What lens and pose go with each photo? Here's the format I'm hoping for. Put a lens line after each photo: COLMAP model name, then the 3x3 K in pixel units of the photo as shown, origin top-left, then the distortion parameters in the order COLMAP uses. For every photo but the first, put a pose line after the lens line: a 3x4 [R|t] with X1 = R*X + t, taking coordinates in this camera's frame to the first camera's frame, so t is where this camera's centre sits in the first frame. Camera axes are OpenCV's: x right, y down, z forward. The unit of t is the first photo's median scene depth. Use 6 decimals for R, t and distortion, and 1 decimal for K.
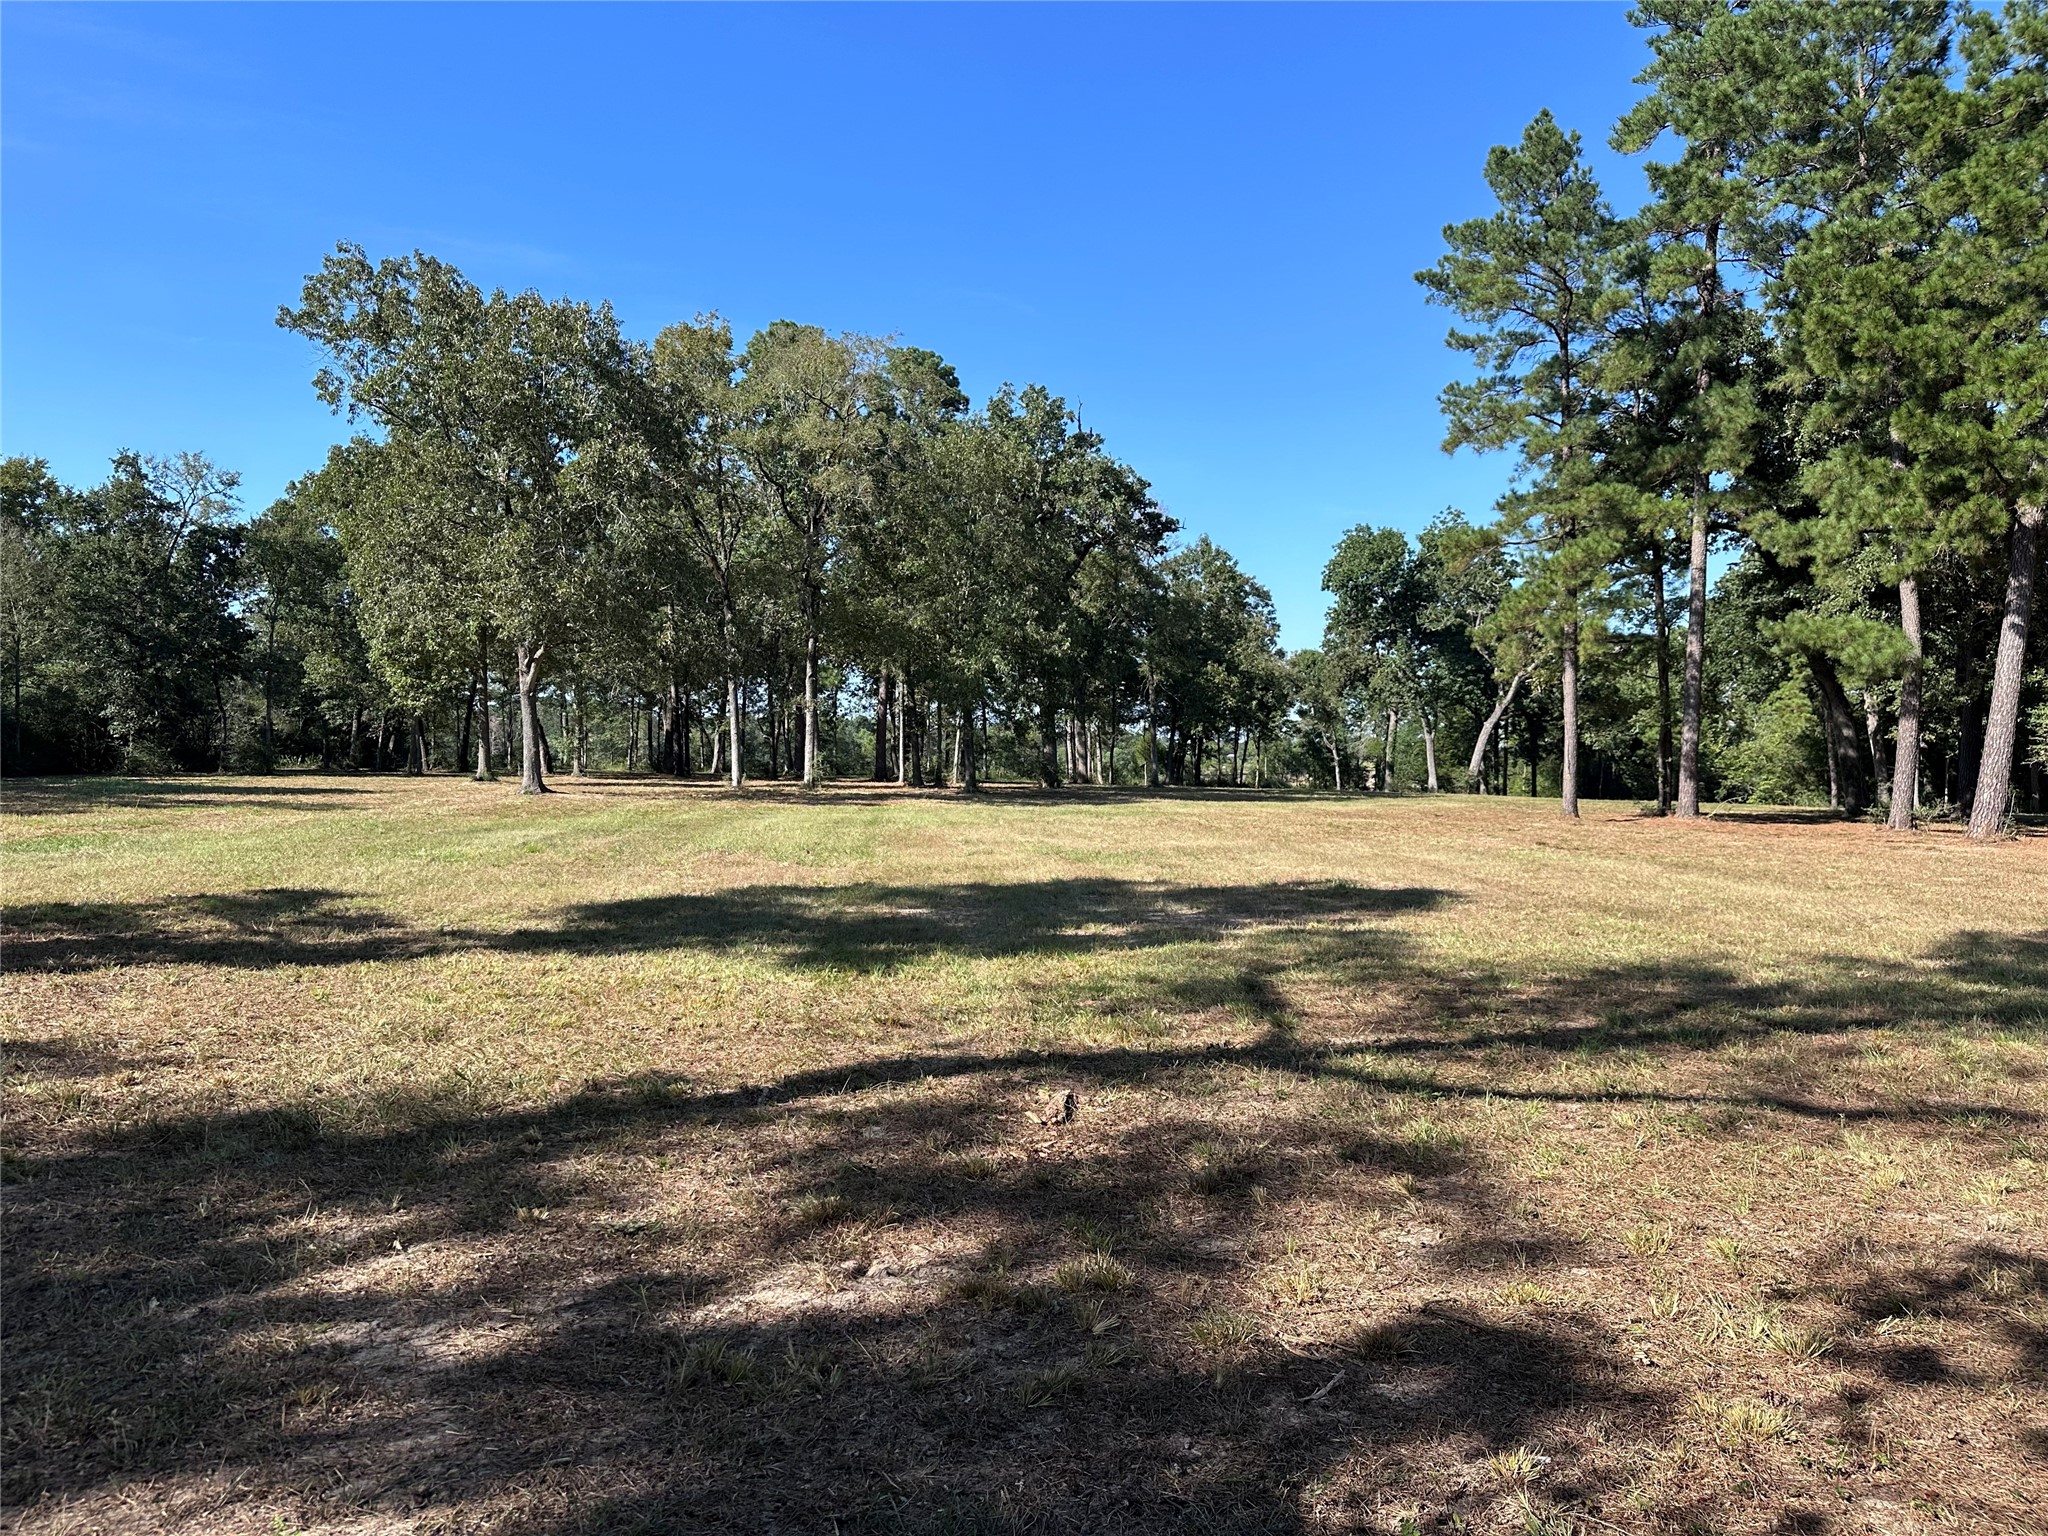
lens RADIAL K [[1431.4, 0, 1022.9], [0, 1431.4, 750.8], [0, 0, 1]] dist [0.115381, -0.164295]
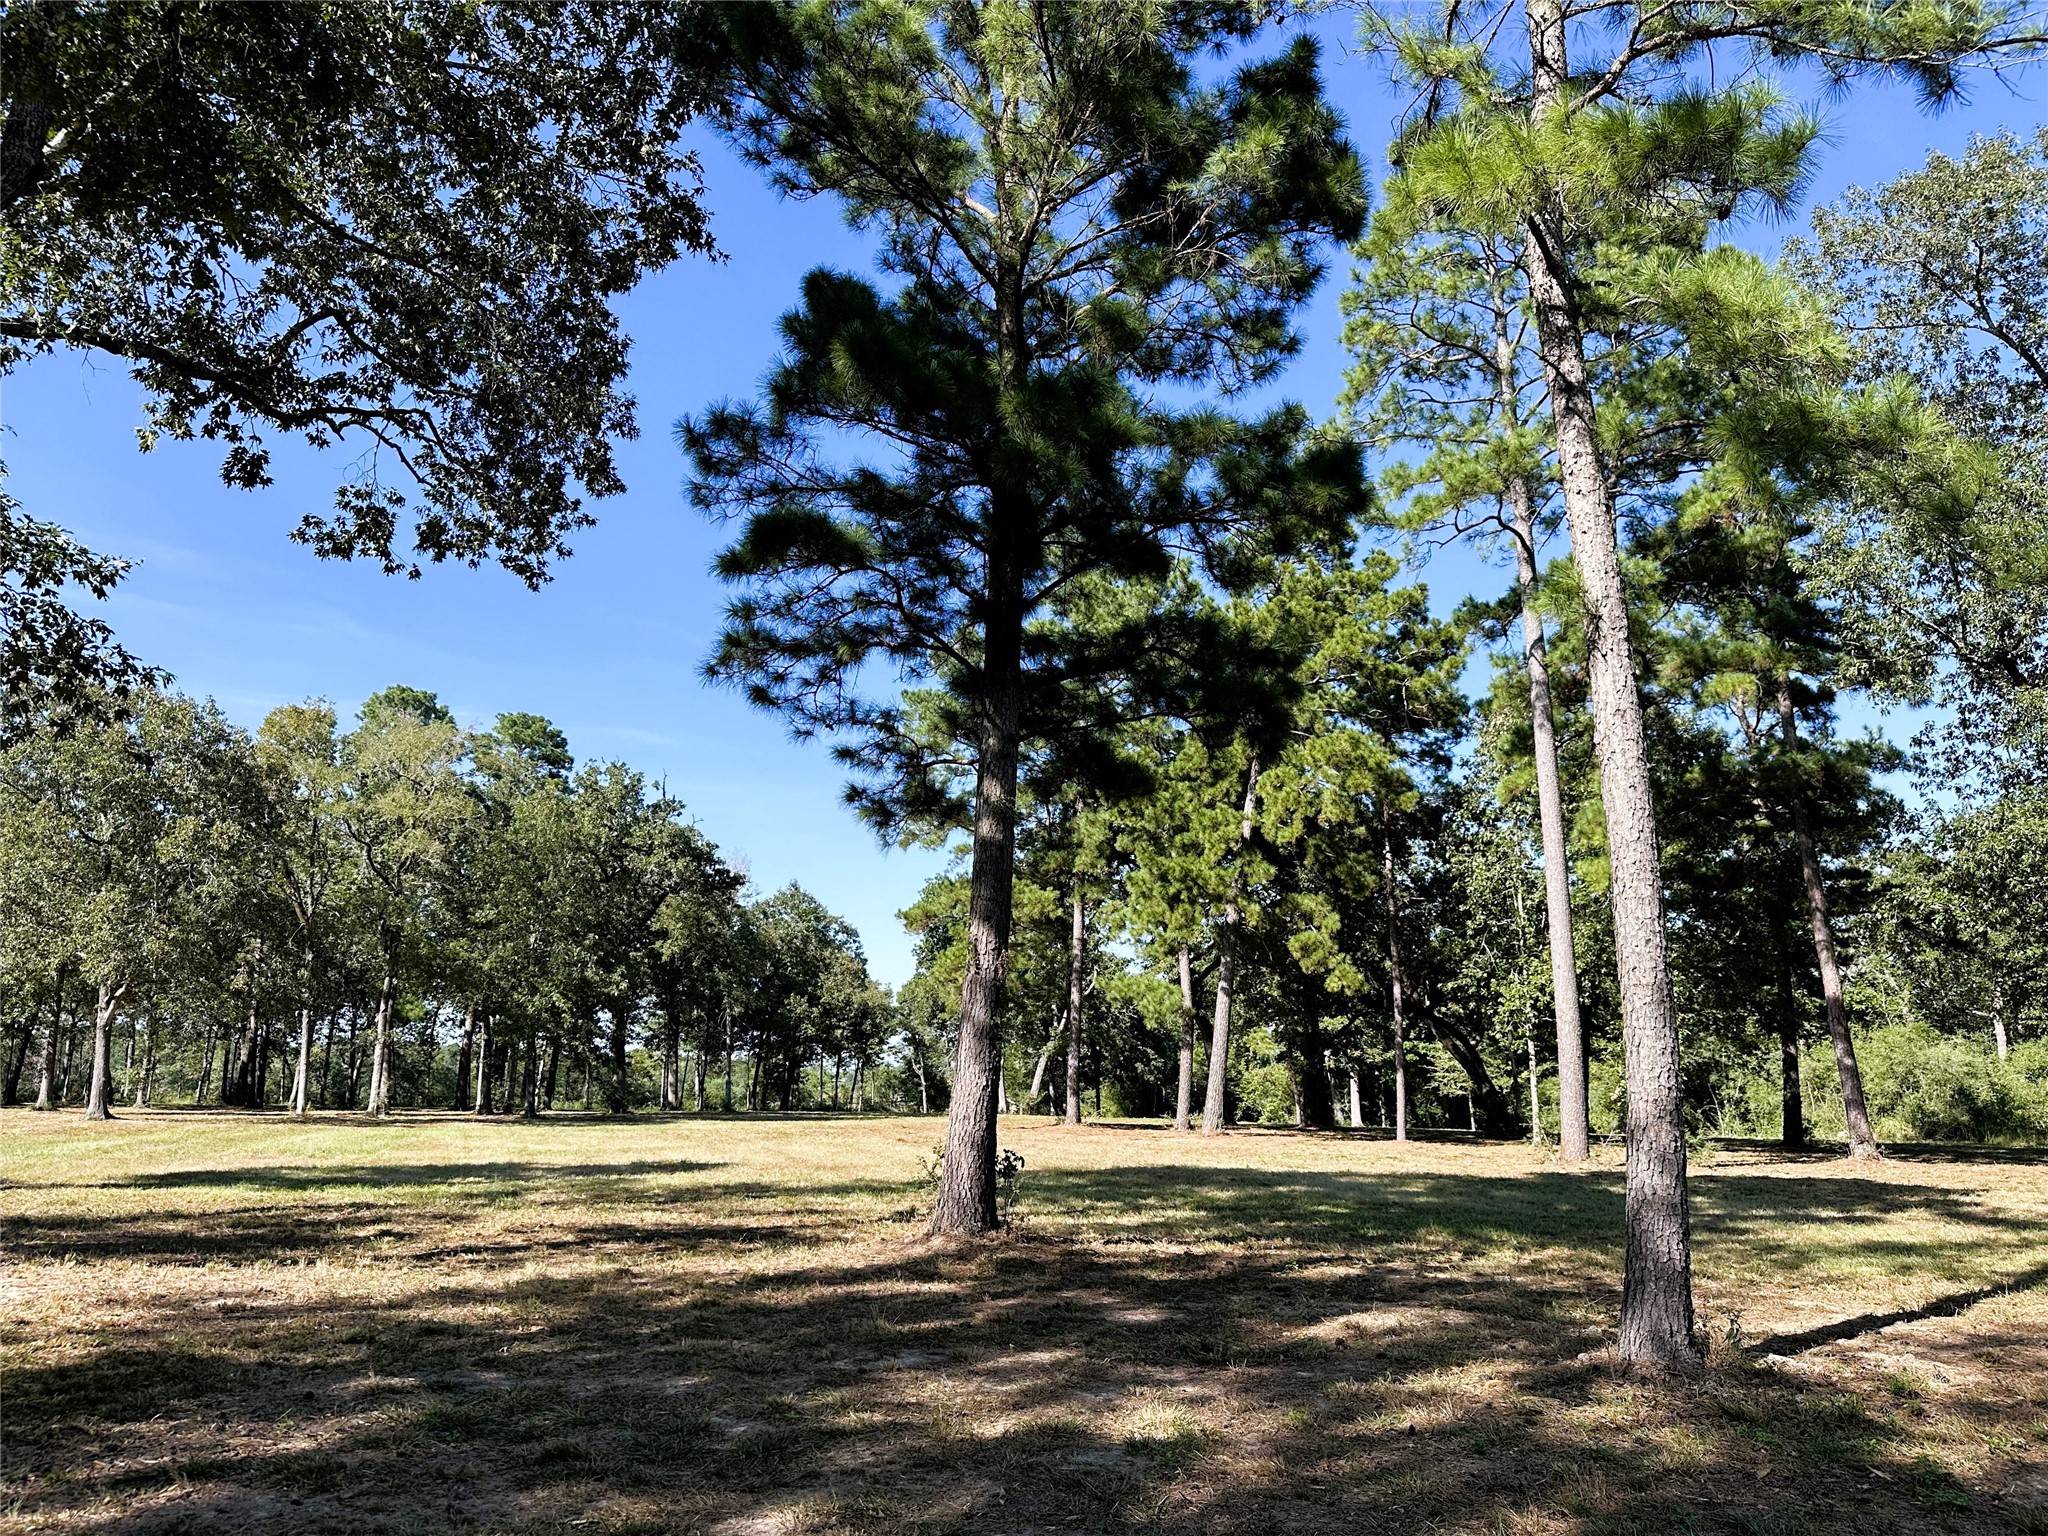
lens RADIAL K [[1466.0, 0, 1054.8], [0, 1466.0, 773.9], [0, 0, 1]] dist [0.106675, -0.152780]
pose [[0.970682, 0.044823, 0.236151, 0.070686], [0.003768, 0.979501, -0.201404, 0.002200], [-0.240338, 0.196389, 0.950615, -0.242806]]
